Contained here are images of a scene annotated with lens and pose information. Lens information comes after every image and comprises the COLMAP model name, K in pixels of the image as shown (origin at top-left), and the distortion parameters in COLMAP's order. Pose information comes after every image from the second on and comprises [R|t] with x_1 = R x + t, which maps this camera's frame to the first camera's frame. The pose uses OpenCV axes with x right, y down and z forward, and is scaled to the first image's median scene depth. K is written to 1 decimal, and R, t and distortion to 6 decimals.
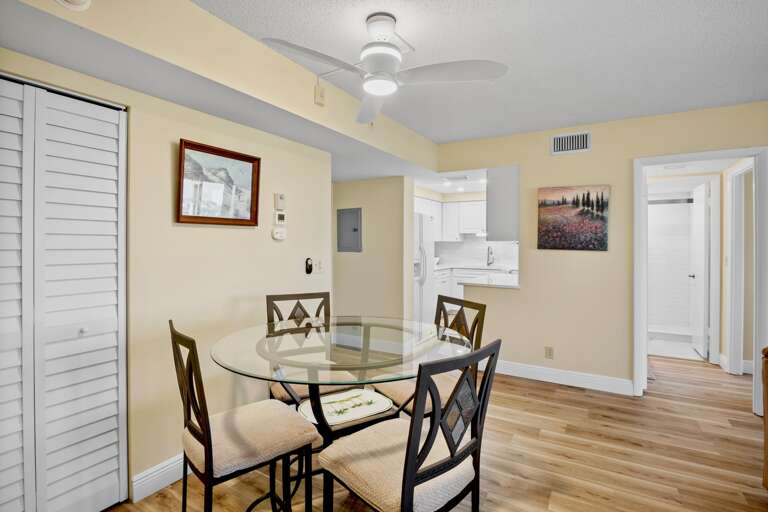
lens RADIAL K [[382.4, 0, 378.9], [0, 382.4, 239.5], [0, 0, 1]] dist [-0.023989, 0.001285]
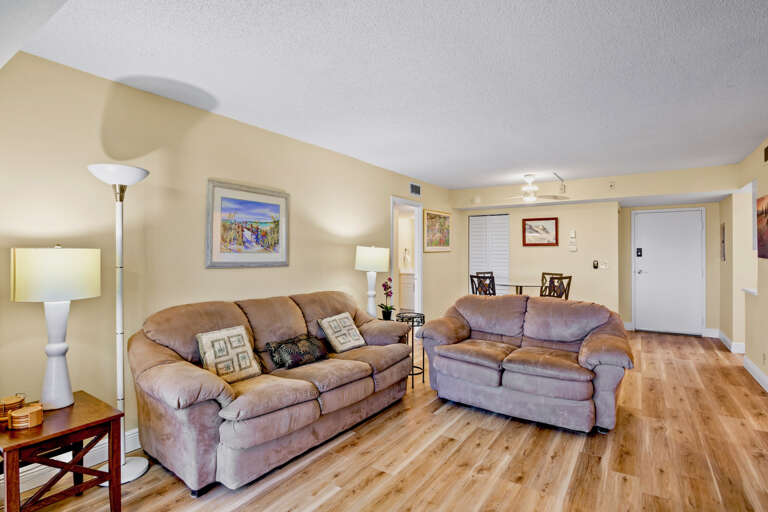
lens RADIAL K [[382.4, 0, 385.9], [0, 382.4, 252.8], [0, 0, 1]] dist [-0.023989, 0.001285]
pose [[-0.057430, -0.008644, -0.998312, 2.194816], [0.001112, 0.999961, -0.008722, 0.029672], [0.998349, -0.001611, -0.057418, 0.065454]]
